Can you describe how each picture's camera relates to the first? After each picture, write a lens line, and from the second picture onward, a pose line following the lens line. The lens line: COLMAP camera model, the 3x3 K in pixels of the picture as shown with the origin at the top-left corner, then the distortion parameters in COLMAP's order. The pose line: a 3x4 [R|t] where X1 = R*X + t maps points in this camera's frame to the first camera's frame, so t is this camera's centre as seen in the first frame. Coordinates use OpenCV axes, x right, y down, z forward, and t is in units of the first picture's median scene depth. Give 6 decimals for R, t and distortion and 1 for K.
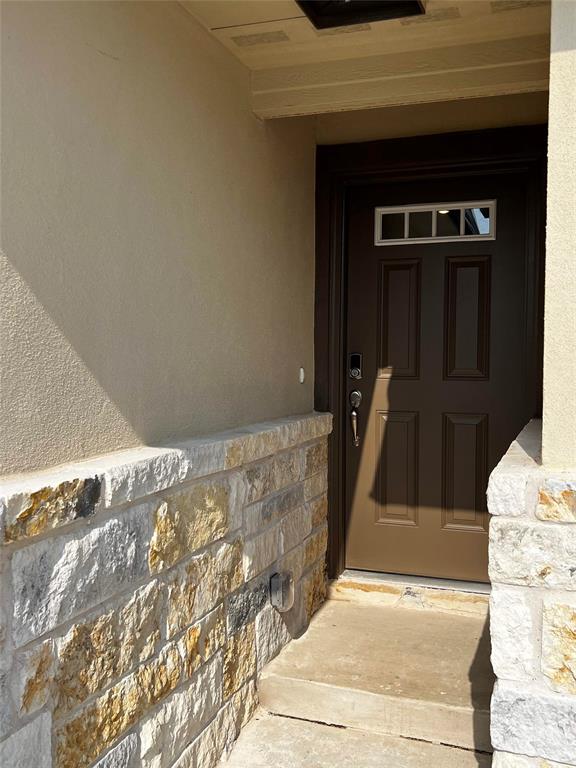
lens RADIAL K [[760.5, 0, 287.3], [0, 760.5, 384.1], [0, 0, 1]] dist [0.054784, 0.000000]
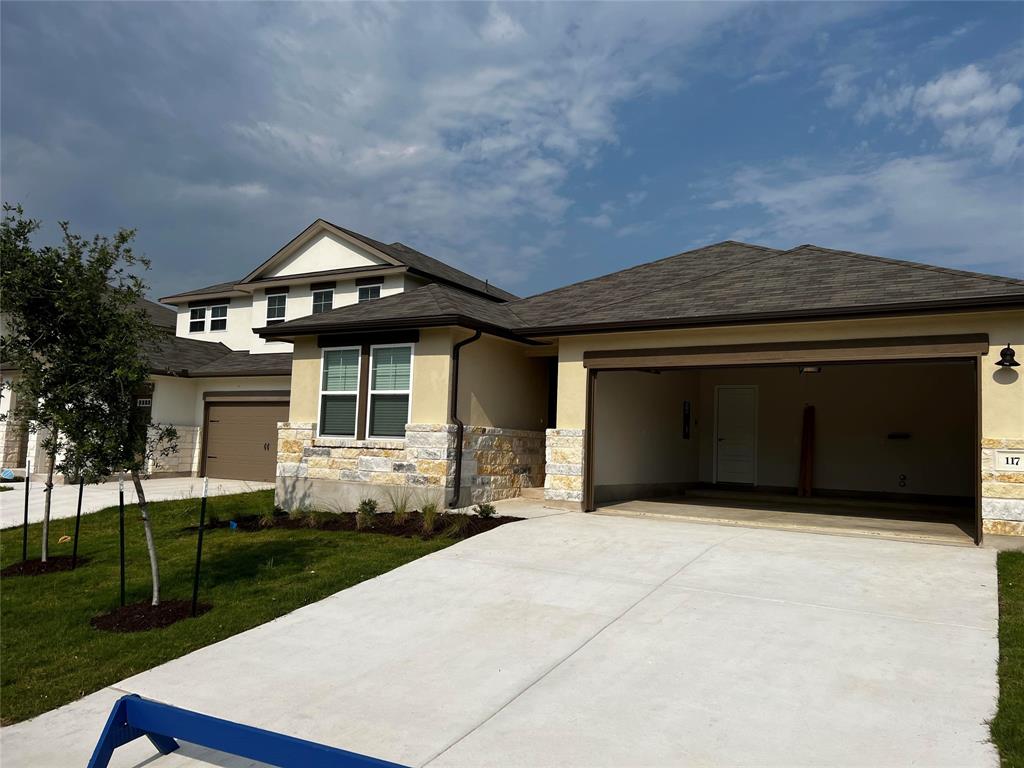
lens RADIAL K [[779.0, 0, 513.2], [0, 779.0, 385.7], [0, 0, 1]] dist [0.046208, -0.060341]
pose [[0.974171, 0.010711, -0.225557, 1.261260], [-0.041092, 0.990606, -0.130431, 0.537992], [0.222041, 0.136330, 0.965459, -4.613998]]
